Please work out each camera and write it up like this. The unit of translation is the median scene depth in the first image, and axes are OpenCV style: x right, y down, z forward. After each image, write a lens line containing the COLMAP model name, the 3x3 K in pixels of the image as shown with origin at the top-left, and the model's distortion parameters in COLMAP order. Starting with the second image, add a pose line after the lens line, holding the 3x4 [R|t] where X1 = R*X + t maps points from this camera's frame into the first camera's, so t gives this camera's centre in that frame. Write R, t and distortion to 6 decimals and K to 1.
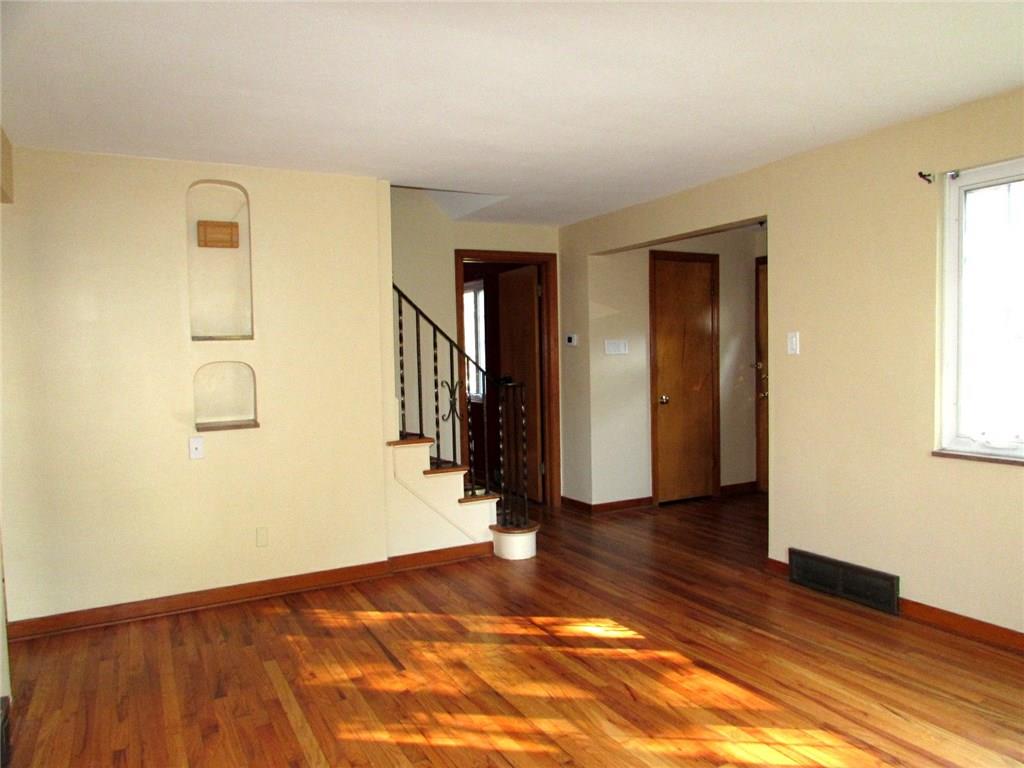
lens RADIAL K [[717.6, 0, 520.1], [0, 717.6, 389.1], [0, 0, 1]] dist [-0.019075, 0.006844]
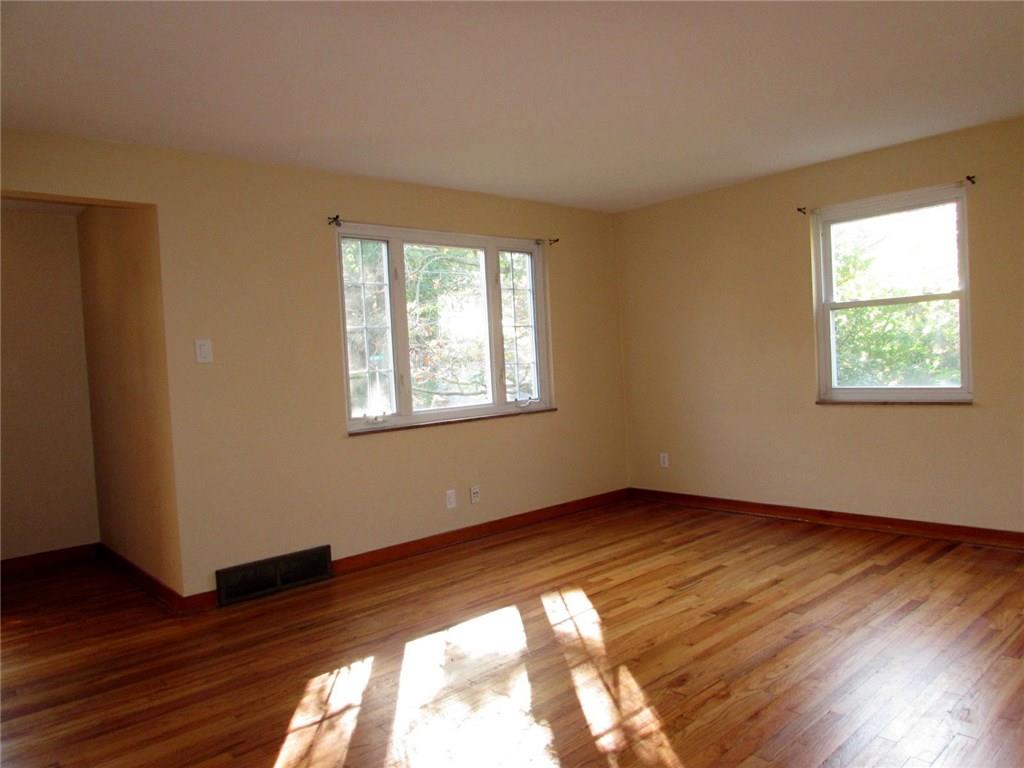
lens RADIAL K [[717.6, 0, 520.1], [0, 717.6, 389.1], [0, 0, 1]] dist [-0.019075, 0.006844]
pose [[-0.218339, -0.006958, 0.975848, -0.709816], [0.108332, 0.993621, 0.031323, 0.001117], [-0.969841, 0.112554, -0.216192, 0.922999]]
